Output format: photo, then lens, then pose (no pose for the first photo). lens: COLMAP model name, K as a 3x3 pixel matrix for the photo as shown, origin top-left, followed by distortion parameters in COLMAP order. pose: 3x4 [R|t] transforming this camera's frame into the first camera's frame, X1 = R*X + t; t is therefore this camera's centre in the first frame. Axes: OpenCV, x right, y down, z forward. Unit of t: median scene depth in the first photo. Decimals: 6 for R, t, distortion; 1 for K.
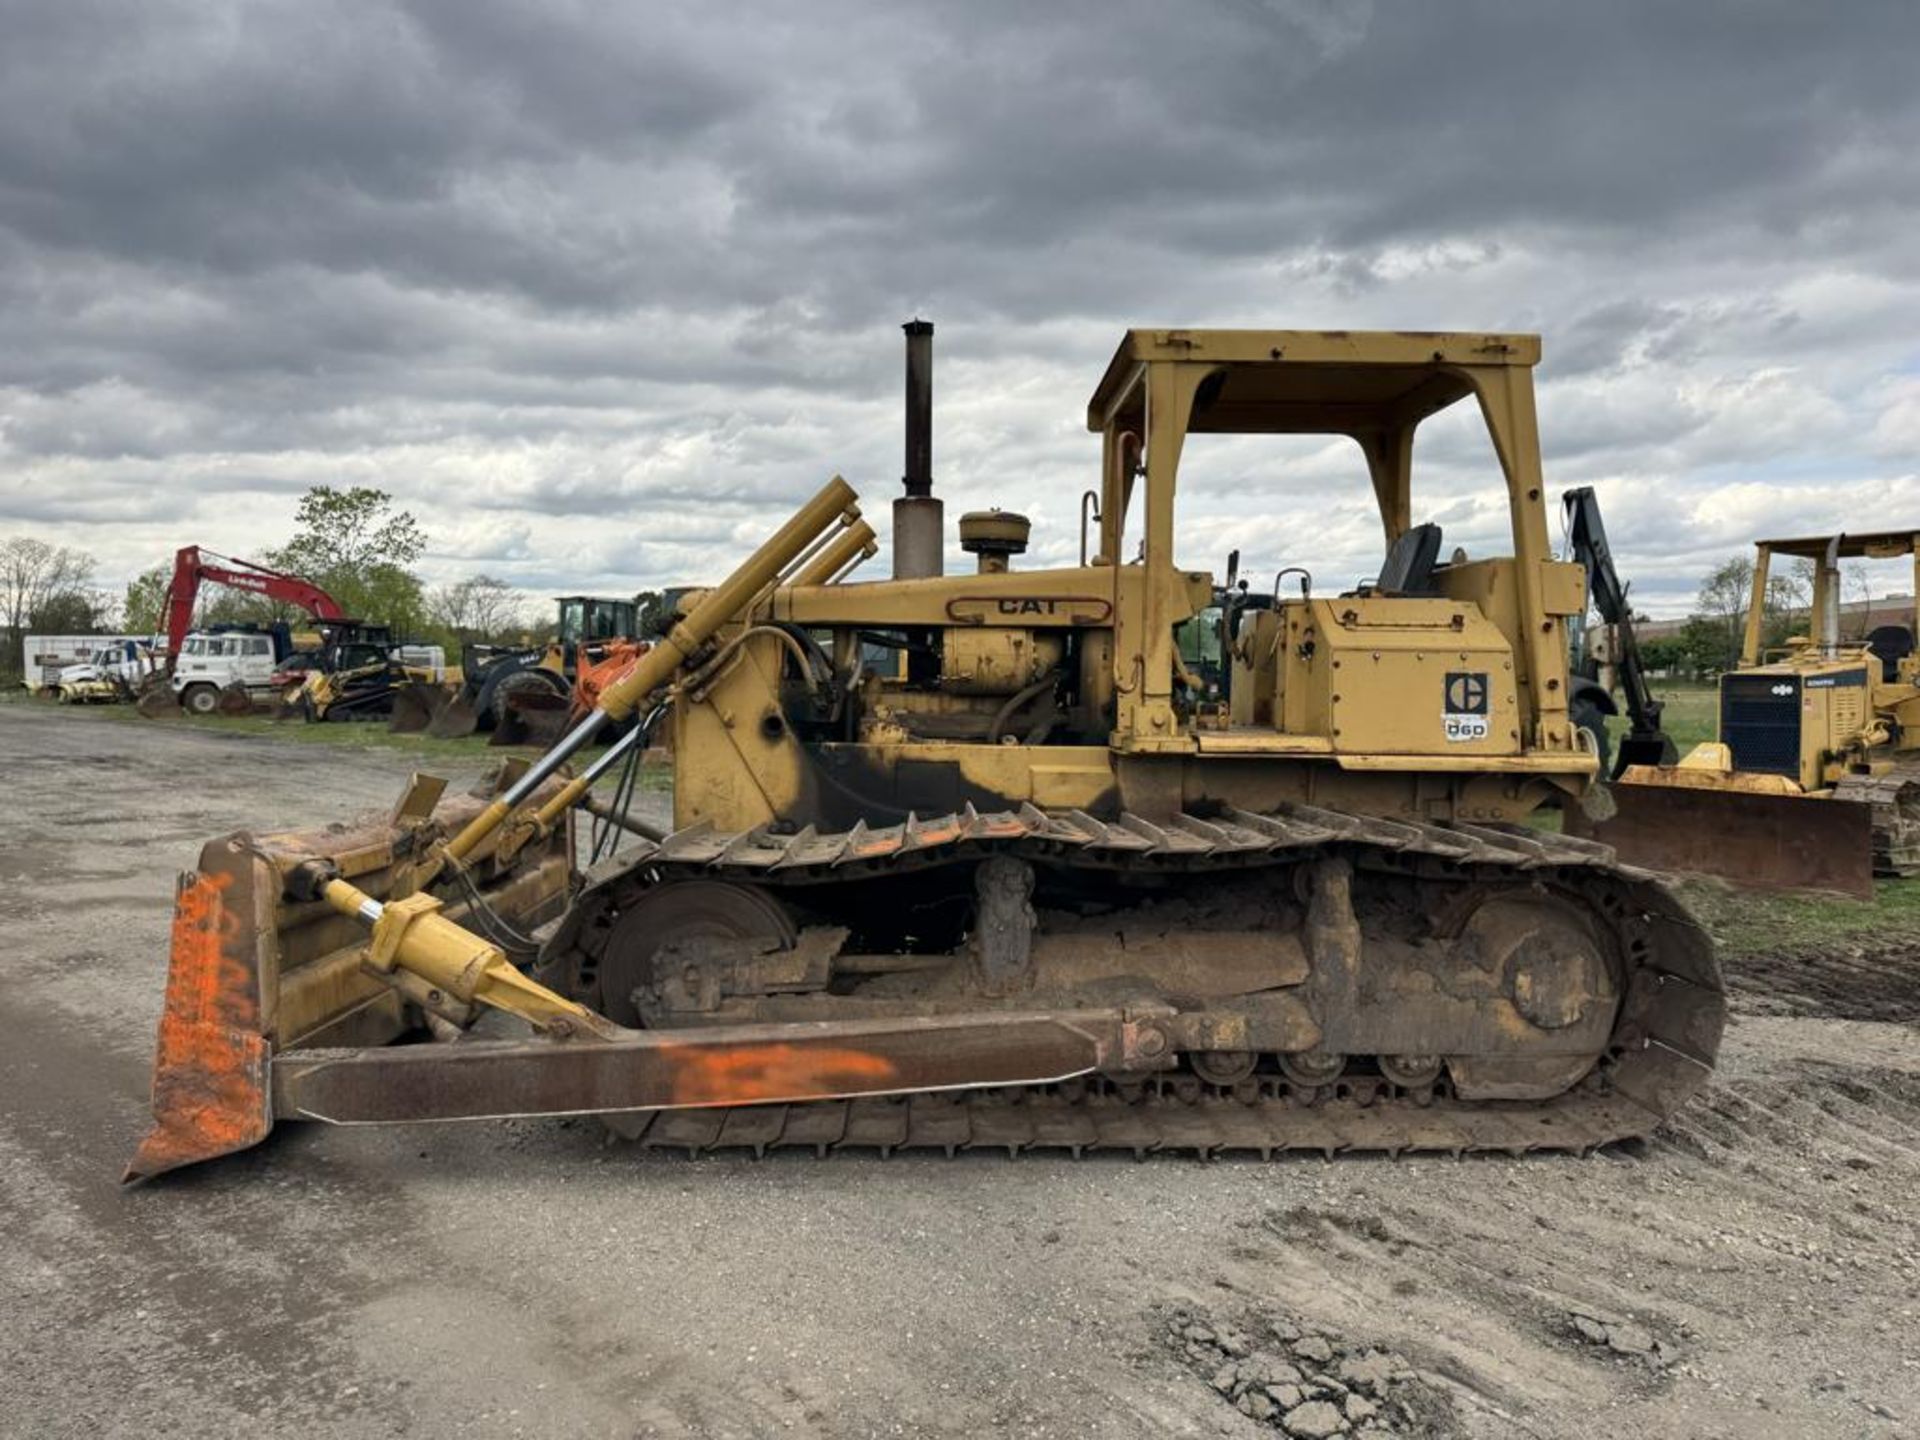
lens RADIAL K [[1363.9, 0, 968.4], [0, 1363.9, 721.8], [0, 0, 1]] dist [0.047005, -0.057547]
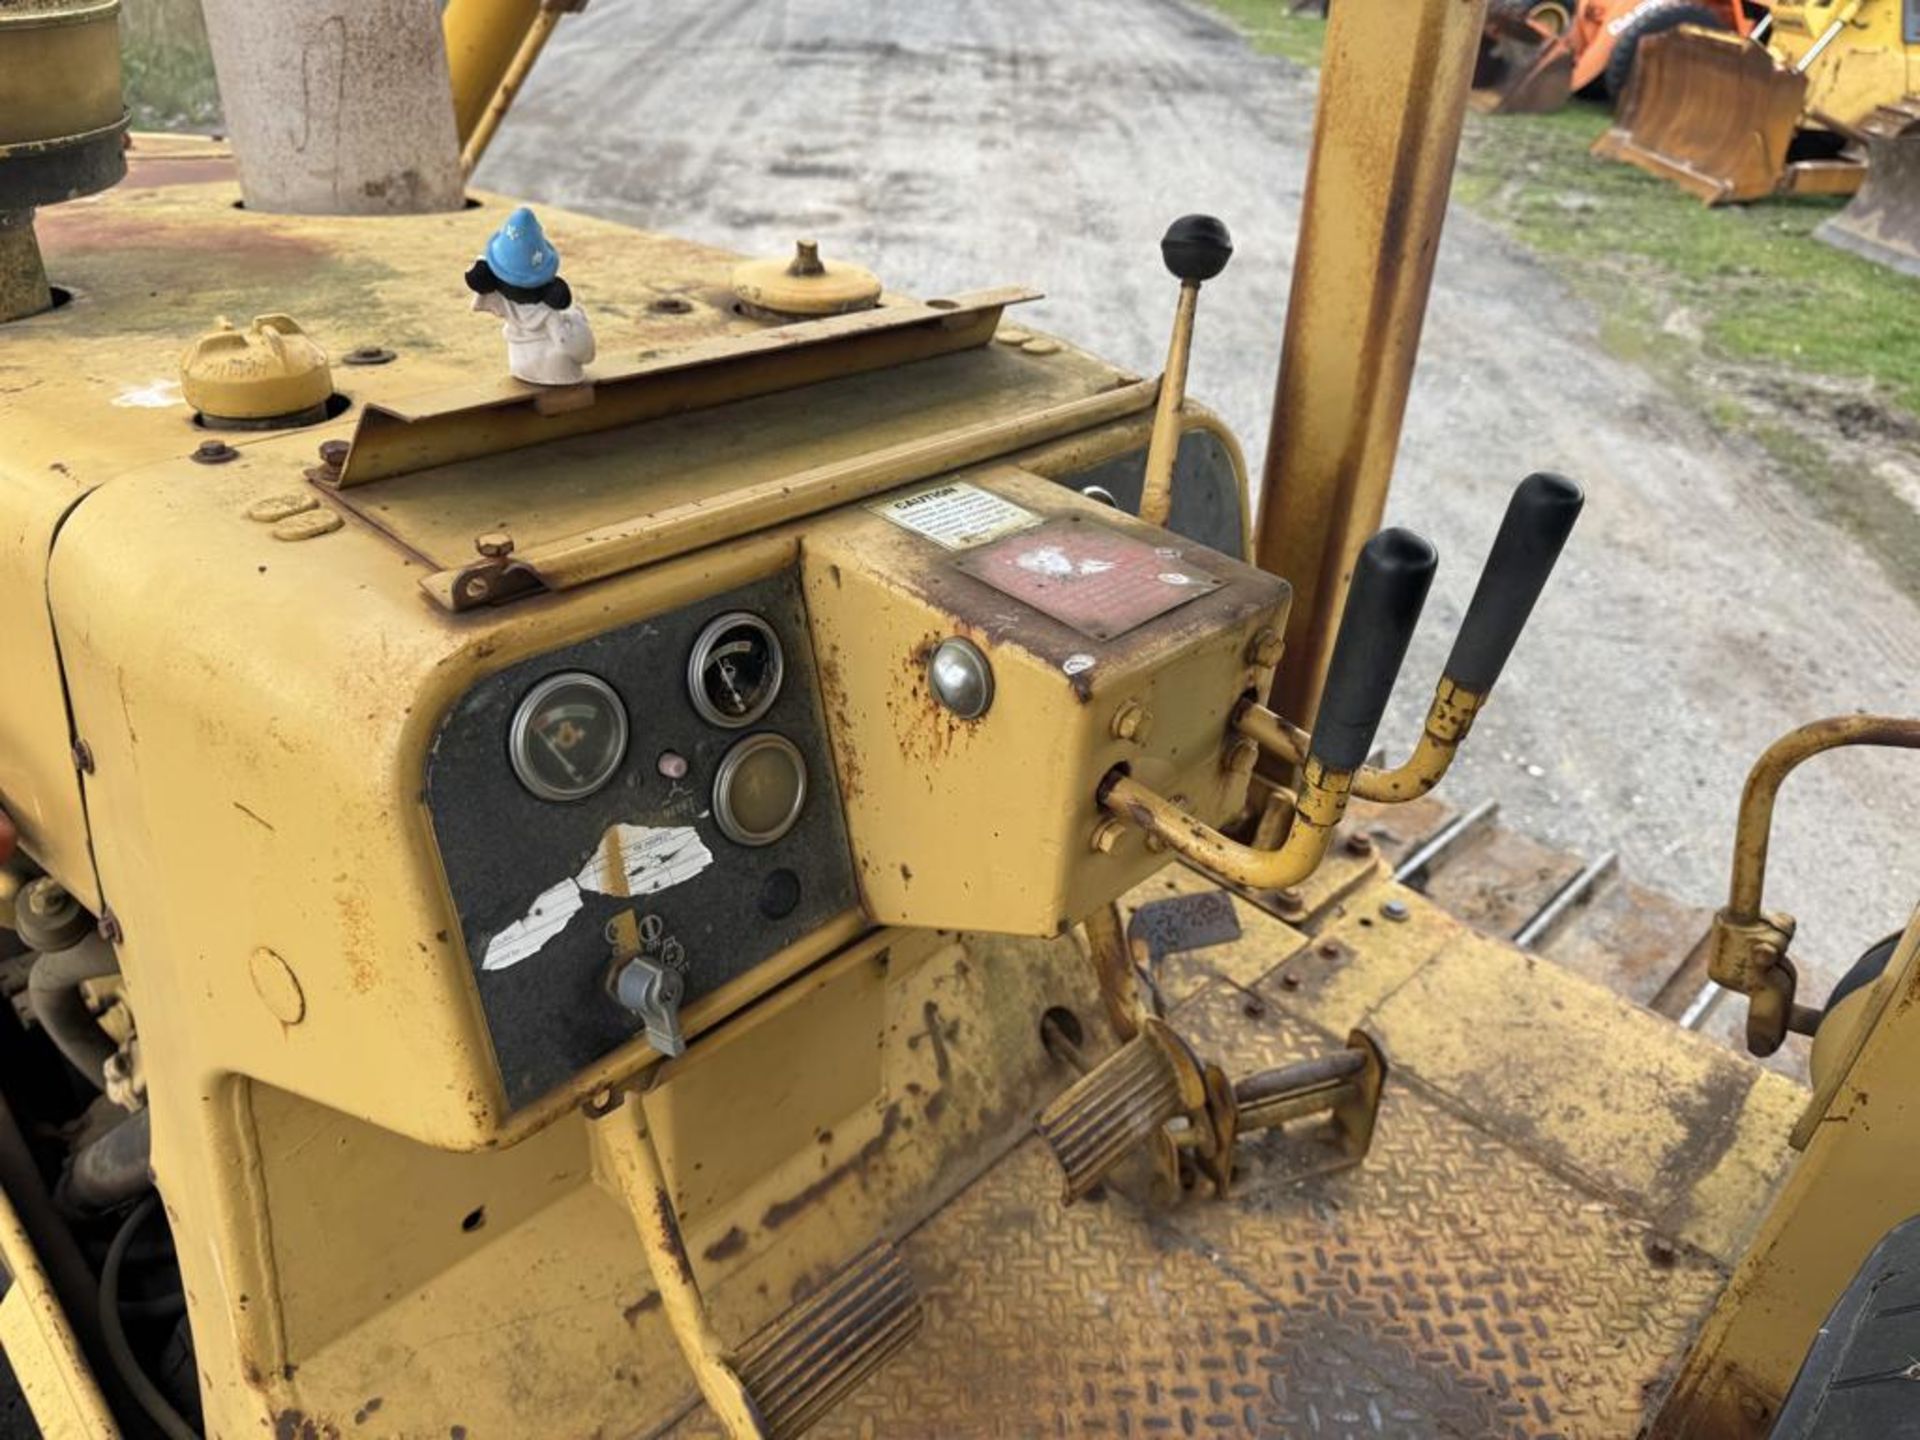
lens RADIAL K [[1363.9, 0, 962.4], [0, 1363.9, 723.6], [0, 0, 1]] dist [0.047005, -0.057547]
pose [[0.699955, 0.400957, -0.591014, 0.250856], [-0.076968, 0.865063, 0.495723, -0.158007], [0.710028, -0.301494, 0.636366, 0.987718]]
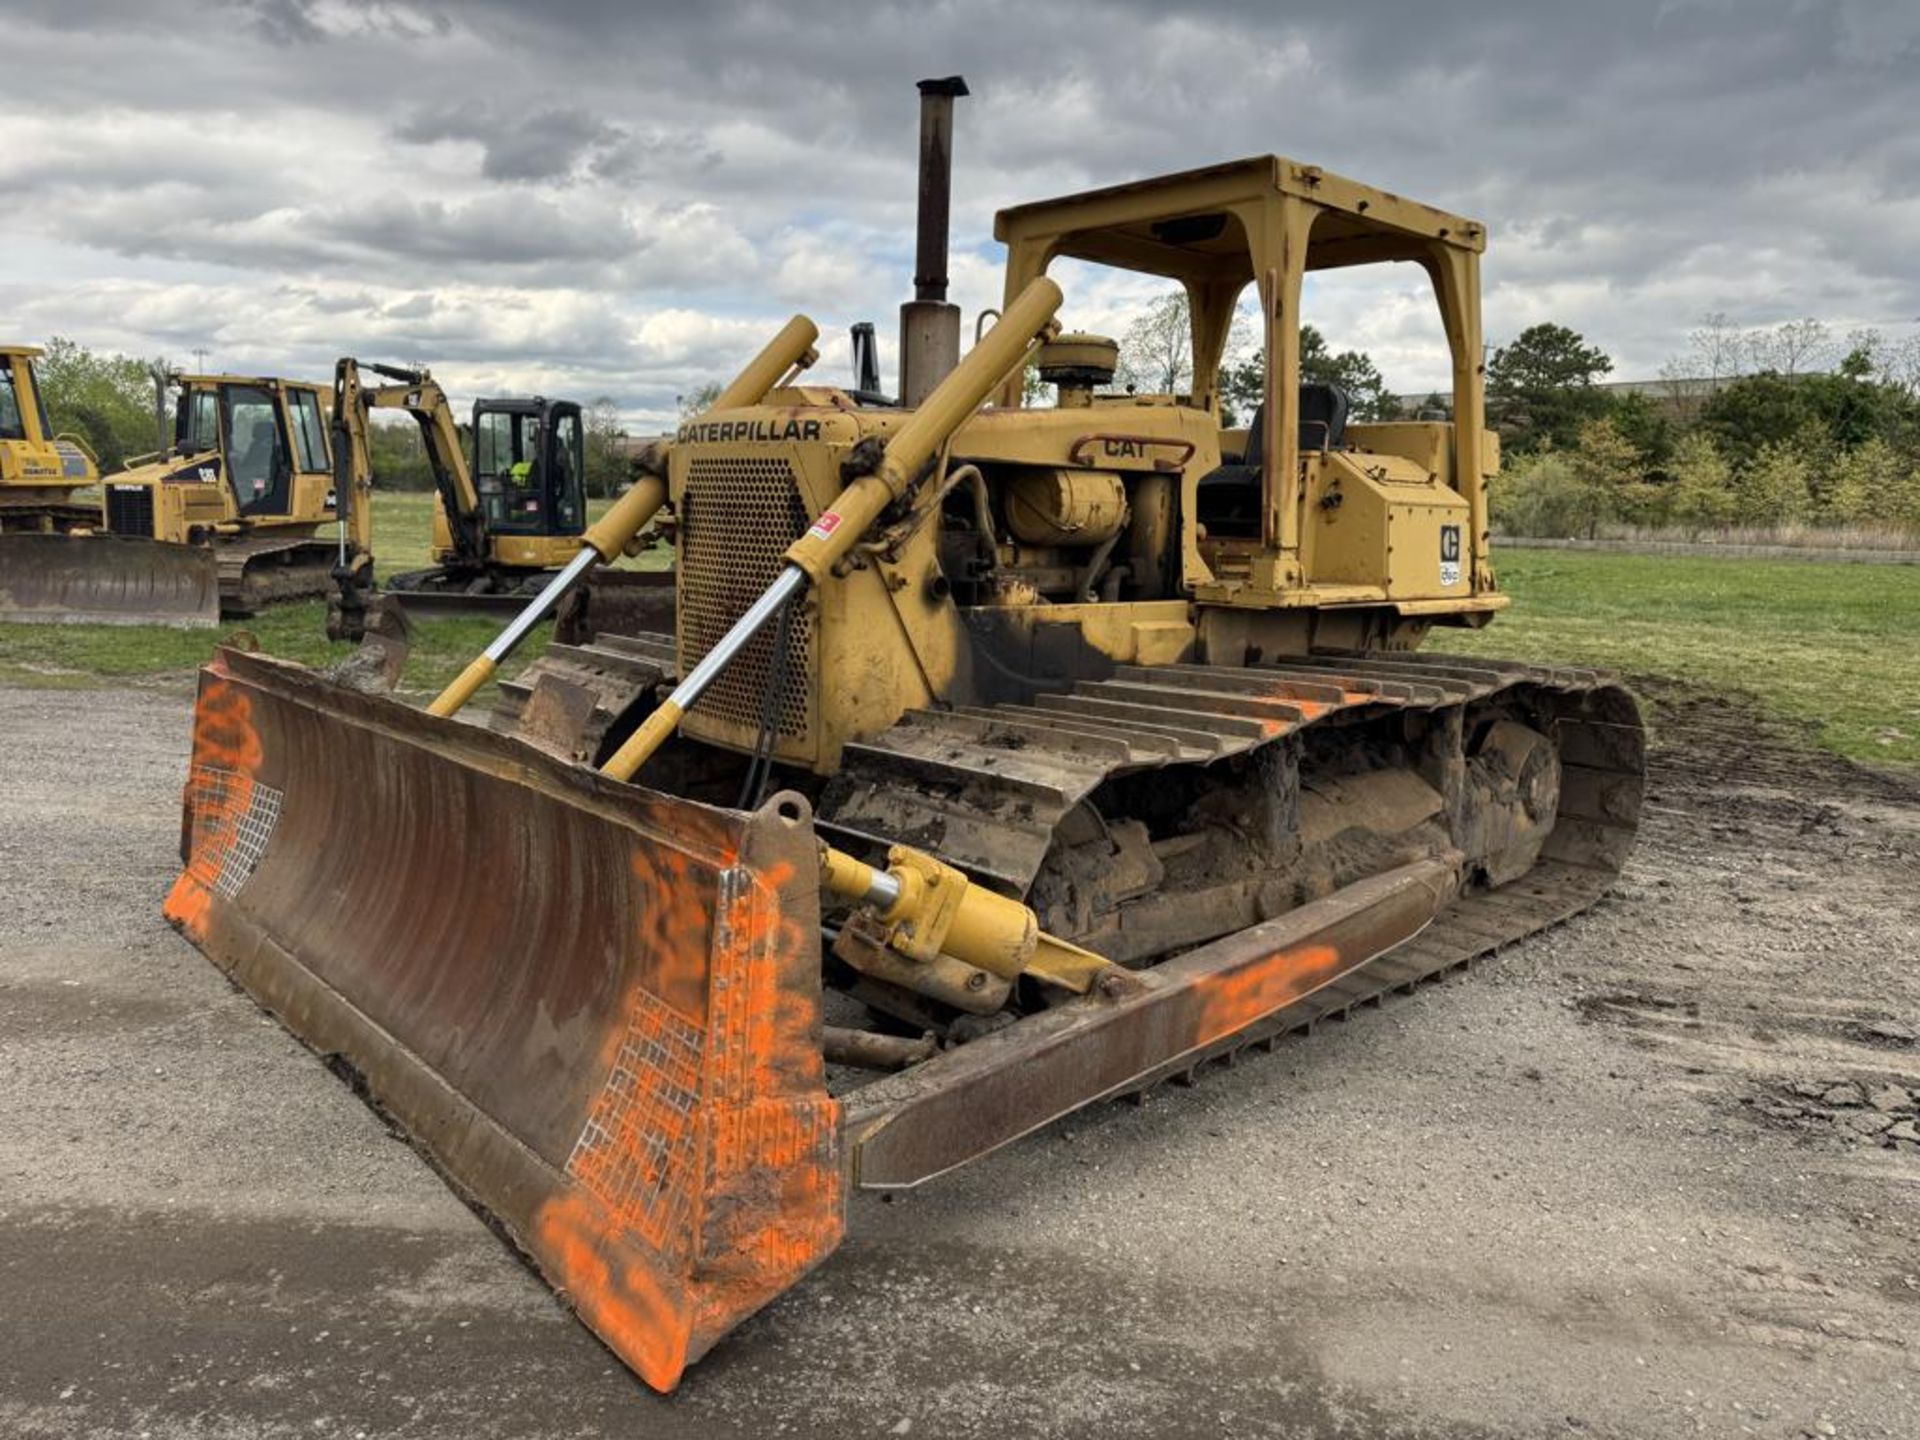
lens RADIAL K [[1363.9, 0, 961.1], [0, 1363.9, 723.5], [0, 0, 1]] dist [0.047005, -0.057547]
pose [[0.753207, -0.090733, 0.651496, -0.650362], [-0.002061, 0.990110, 0.140275, -0.029611], [-0.657780, -0.106999, 0.745571, 0.363546]]
